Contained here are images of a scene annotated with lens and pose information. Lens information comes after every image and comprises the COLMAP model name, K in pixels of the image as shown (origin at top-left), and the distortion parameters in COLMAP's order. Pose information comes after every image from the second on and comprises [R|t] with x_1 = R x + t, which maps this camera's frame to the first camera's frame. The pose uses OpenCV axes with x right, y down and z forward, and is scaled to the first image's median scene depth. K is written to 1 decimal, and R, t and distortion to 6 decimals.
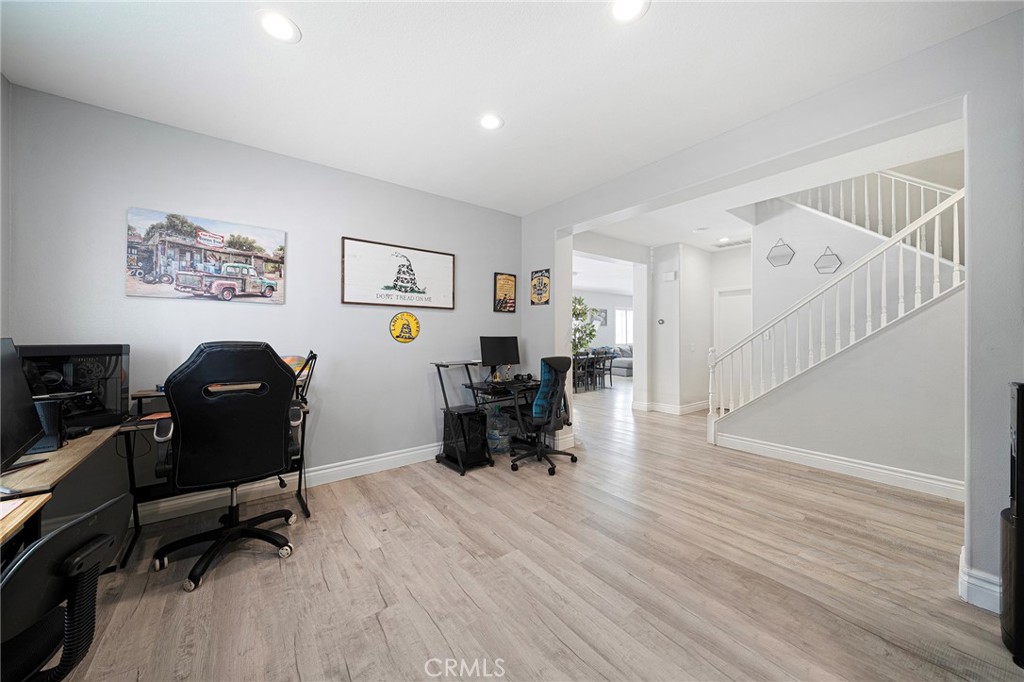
lens RADIAL K [[355.6, 0, 510.4], [0, 355.6, 333.6], [0, 0, 1]] dist [-0.003064, -0.000416]
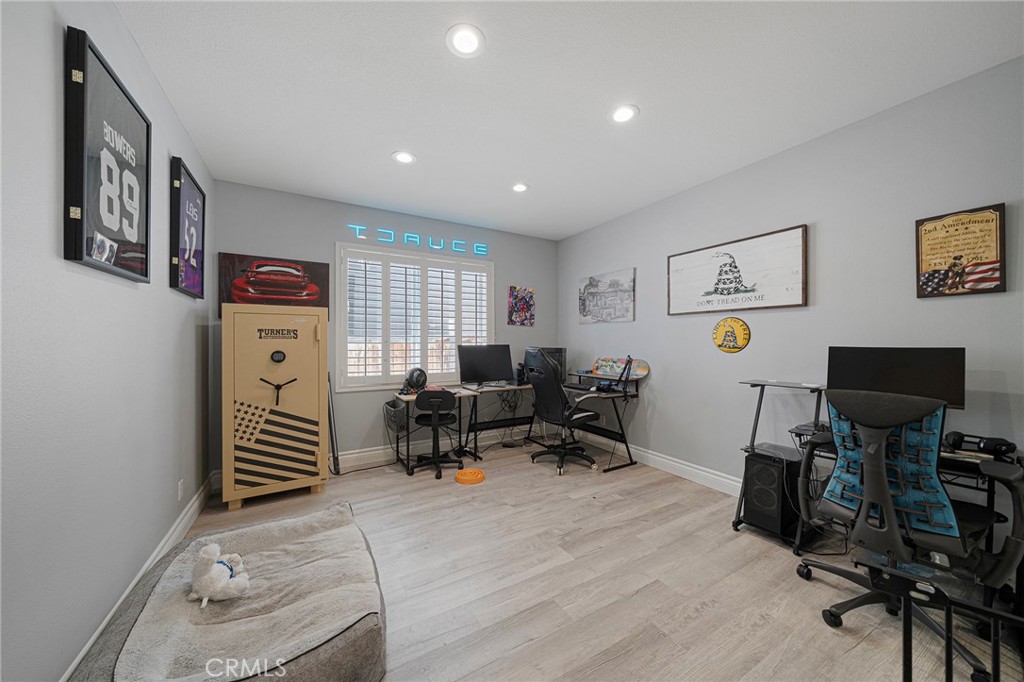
lens RADIAL K [[355.6, 0, 512.2], [0, 355.6, 340.8], [0, 0, 1]] dist [-0.003064, -0.000416]
pose [[-0.130404, -0.008252, -0.991427, 0.653900], [0.000301, 0.999965, -0.008363, 0.004055], [0.991461, -0.001389, -0.130397, 0.607939]]
